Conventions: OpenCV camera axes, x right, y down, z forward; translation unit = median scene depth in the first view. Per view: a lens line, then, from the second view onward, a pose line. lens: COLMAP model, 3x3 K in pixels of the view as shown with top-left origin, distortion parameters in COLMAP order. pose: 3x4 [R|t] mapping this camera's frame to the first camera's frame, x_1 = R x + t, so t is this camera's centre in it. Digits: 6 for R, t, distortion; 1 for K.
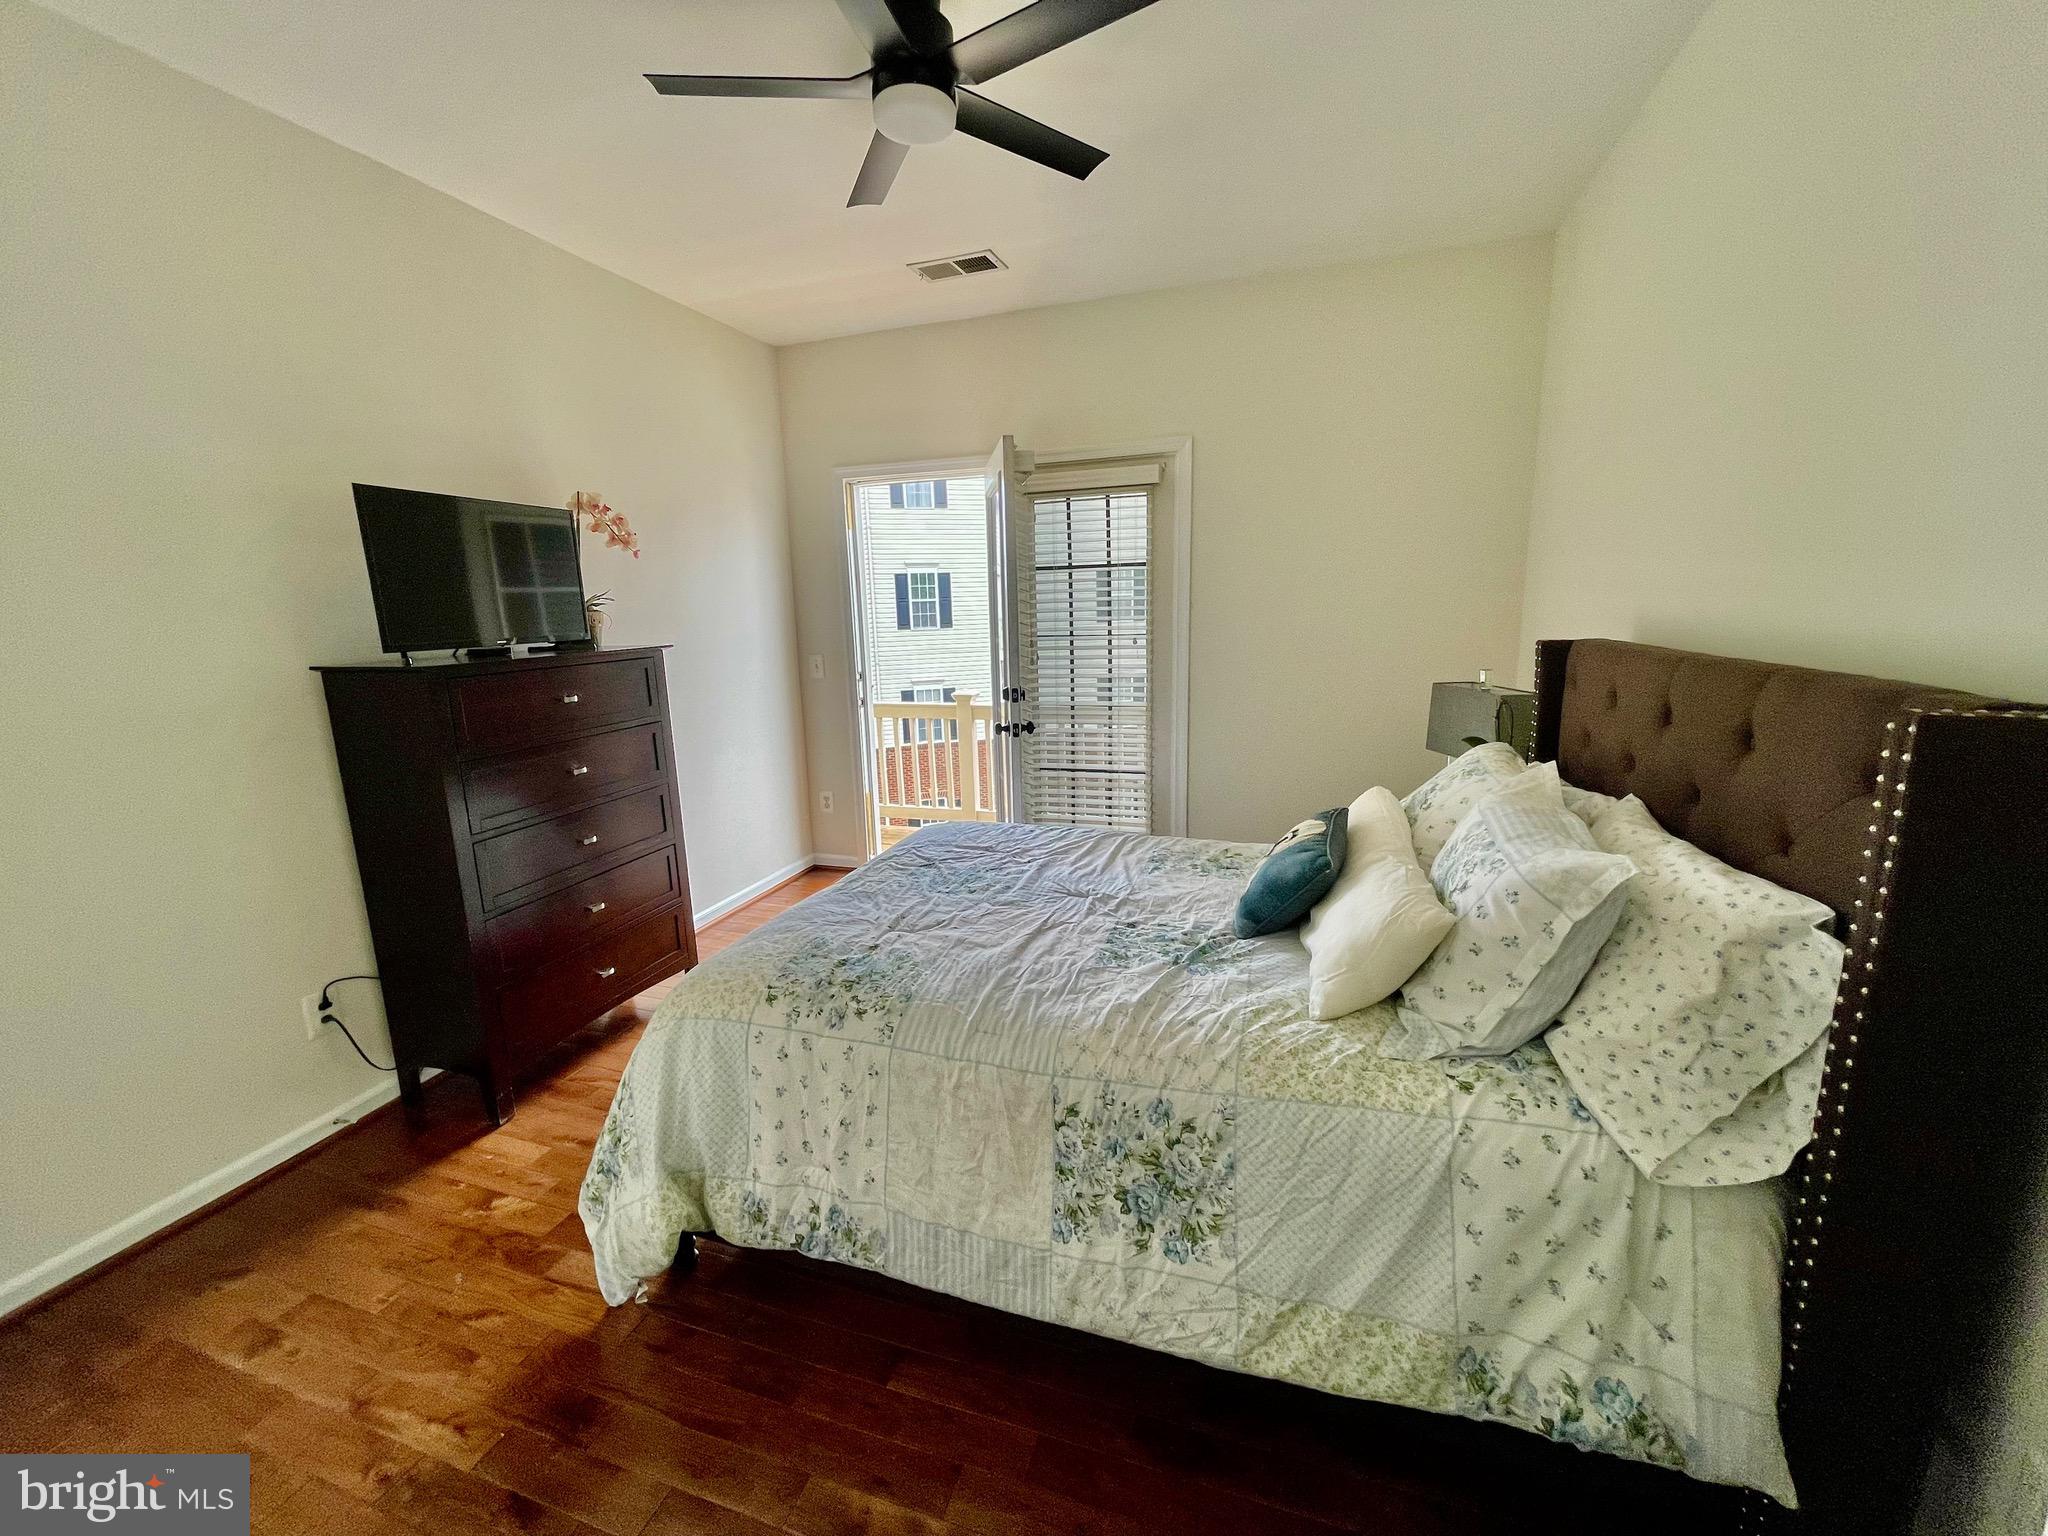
lens RADIAL K [[826.2, 0, 1025.2], [0, 826.2, 770.1], [0, 0, 1]] dist [-0.006198, -0.000250]
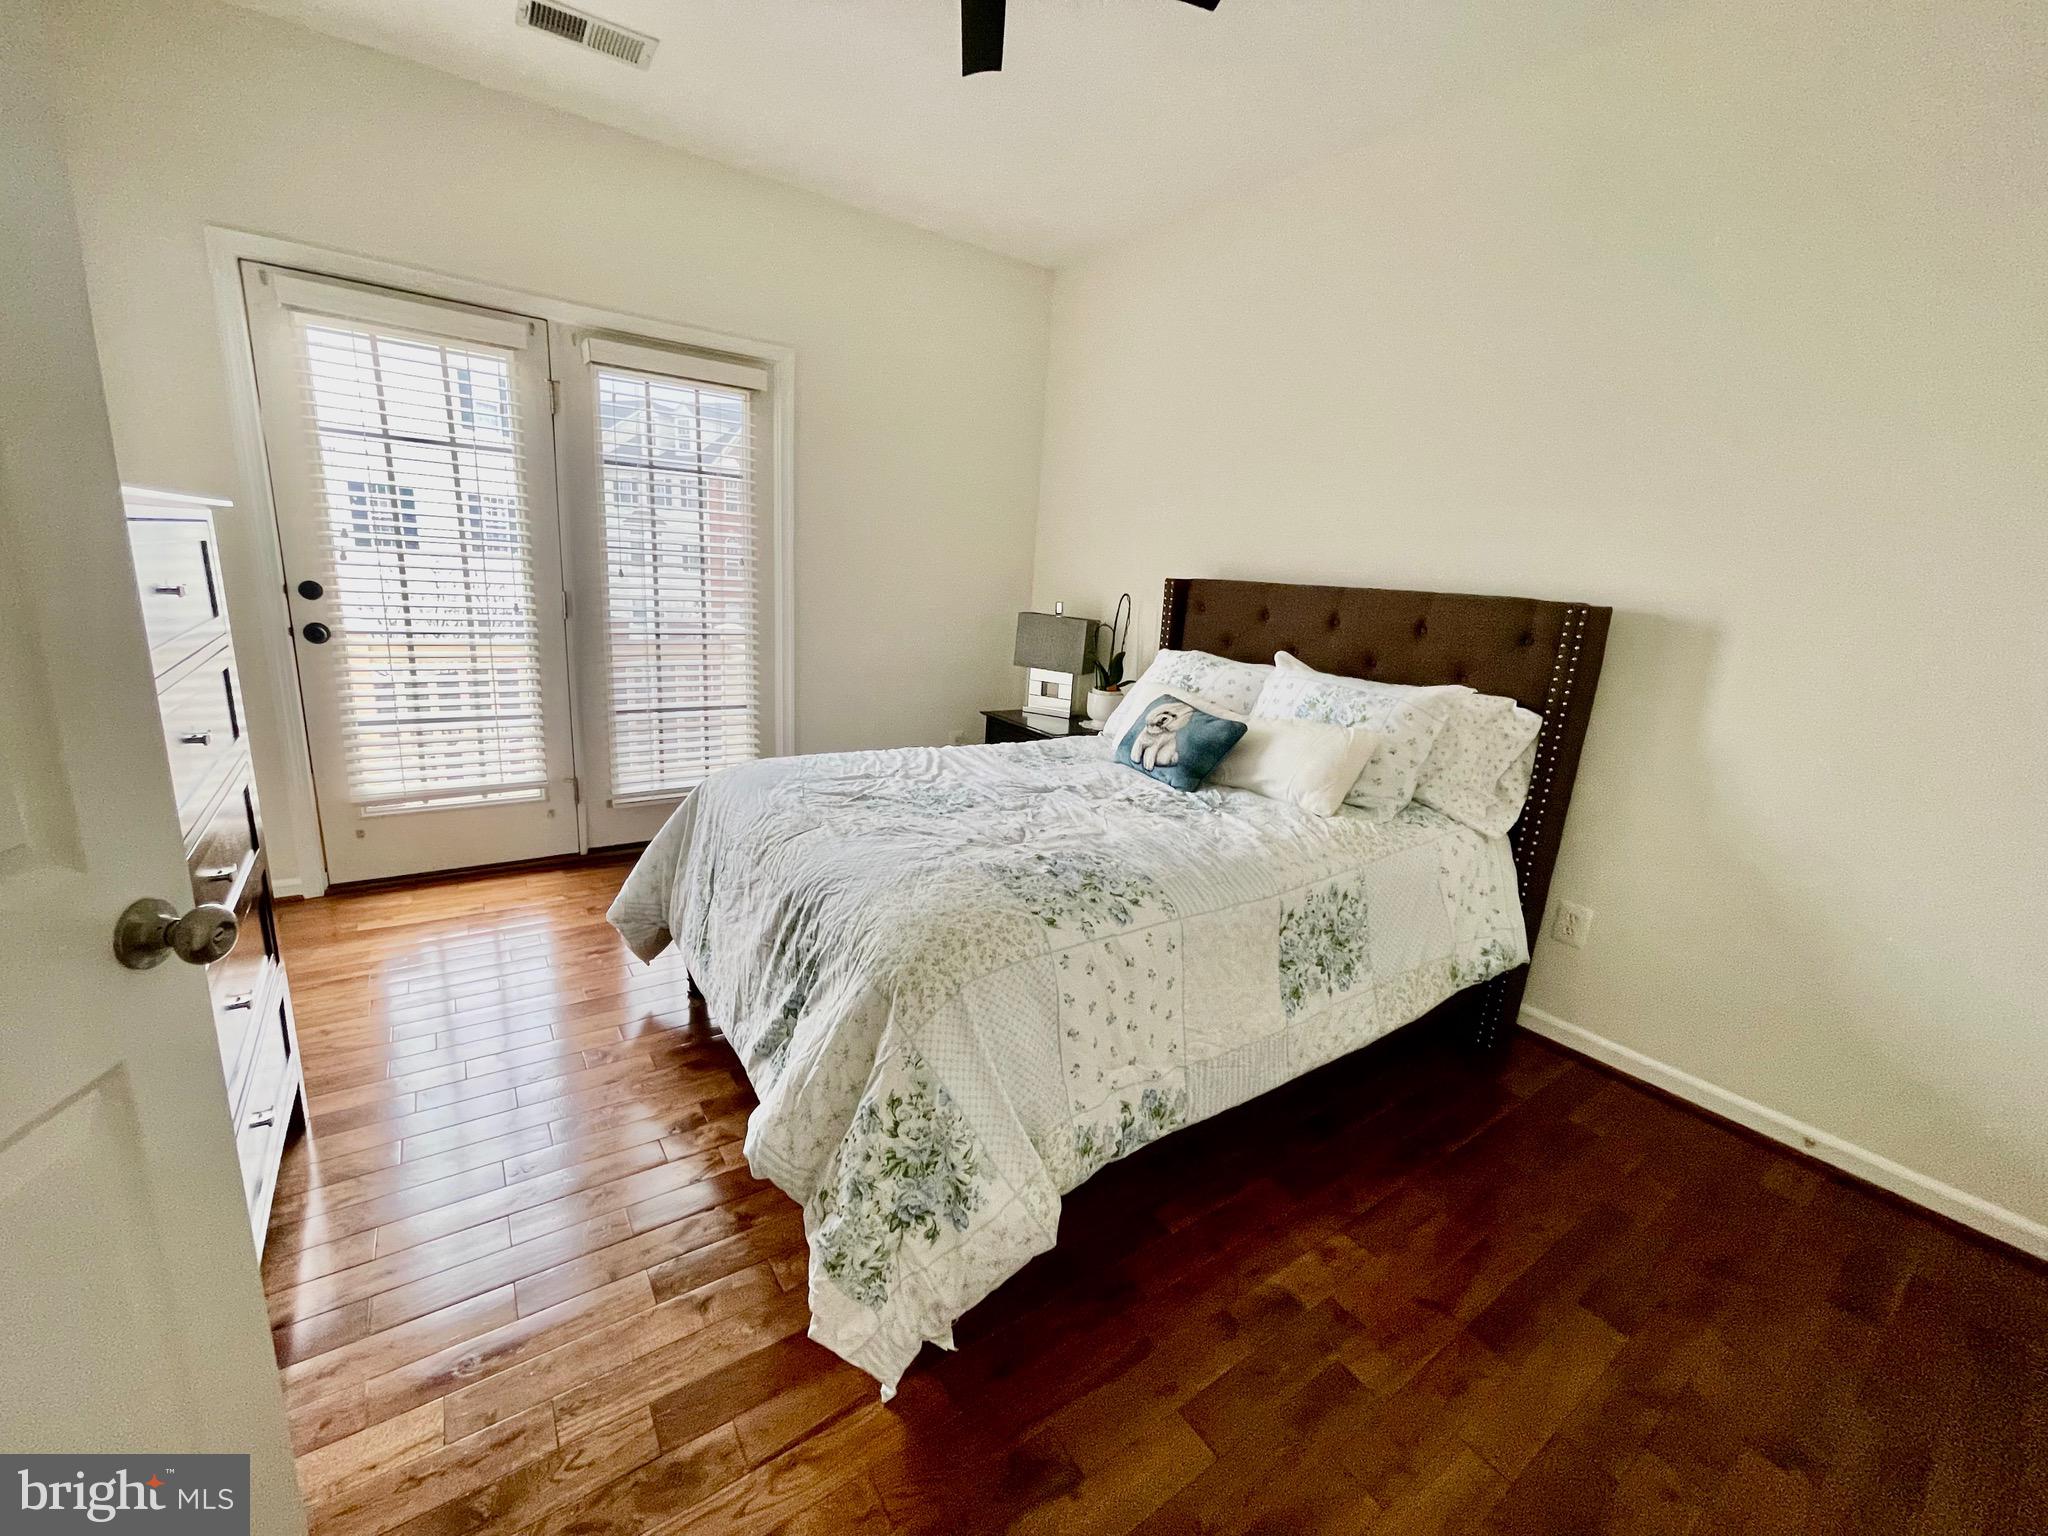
lens RADIAL K [[826.2, 0, 1026.4], [0, 826.2, 769.7], [0, 0, 1]] dist [-0.006198, -0.000250]
pose [[0.582902, -0.125447, 0.802800, -1.073631], [0.082274, 0.992045, 0.095281, 0.024676], [-0.808366, 0.010510, 0.588586, 0.510235]]
